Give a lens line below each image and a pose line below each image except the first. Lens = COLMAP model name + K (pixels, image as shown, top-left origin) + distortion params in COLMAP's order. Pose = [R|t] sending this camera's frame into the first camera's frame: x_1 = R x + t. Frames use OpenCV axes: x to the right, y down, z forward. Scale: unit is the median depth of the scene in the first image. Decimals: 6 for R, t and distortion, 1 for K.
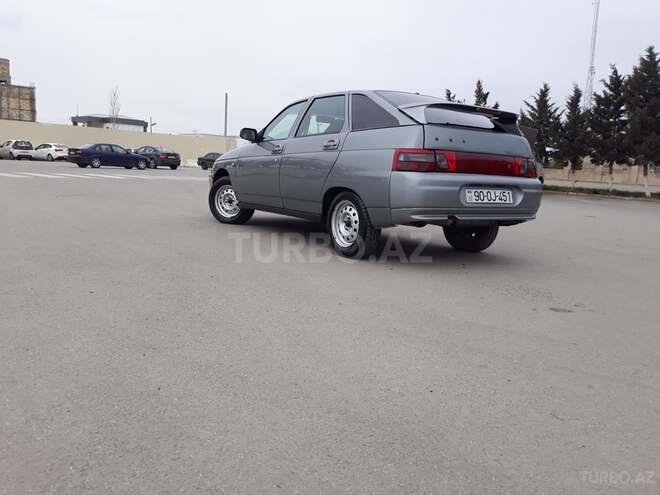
lens RADIAL K [[550.4, 0, 330.0], [0, 550.4, 247.5], [0, 0, 1]] dist [-0.054987, 0.062559]
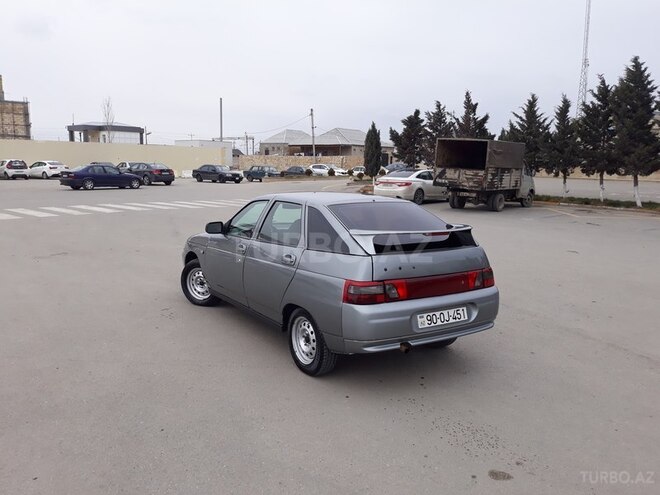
lens RADIAL K [[545.9, 0, 330.0], [0, 545.9, 247.5], [0, 0, 1]] dist [-0.007362, -0.019303]
pose [[0.999400, -0.034508, -0.003099, 0.017552], [0.034534, 0.999364, 0.008836, -0.045702], [0.002792, -0.008938, 0.999956, -0.000320]]
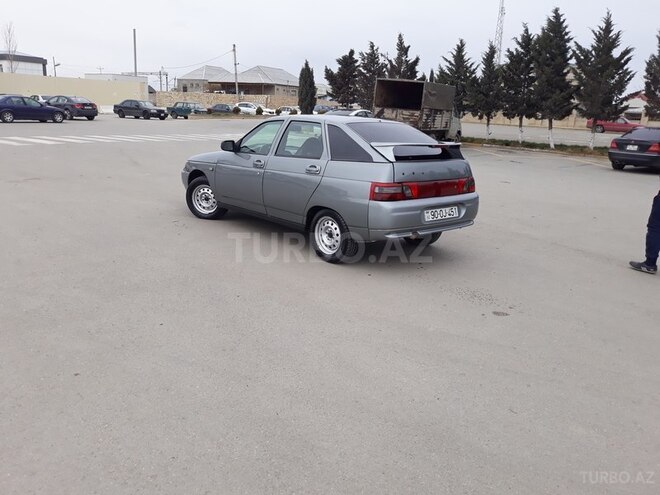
lens RADIAL K [[545.9, 0, 330.0], [0, 545.9, 247.5], [0, 0, 1]] dist [-0.007362, -0.019303]
pose [[0.988635, -0.043763, 0.143826, -0.029755], [0.027158, 0.992942, 0.115448, -0.032582], [-0.147863, -0.110230, 0.982846, -0.043251]]
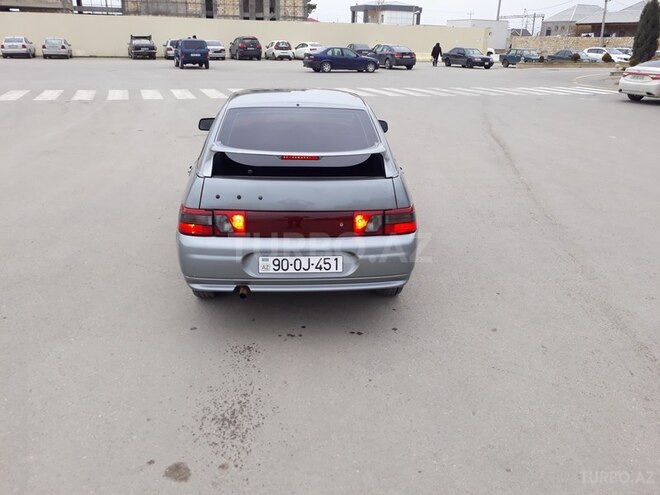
lens RADIAL K [[545.9, 0, 330.0], [0, 545.9, 247.5], [0, 0, 1]] dist [-0.007362, -0.019303]
pose [[0.879229, 0.136735, -0.456355, 0.132582], [-0.041689, 0.976334, 0.212214, -0.055393], [0.474572, -0.167559, 0.864121, 0.065134]]
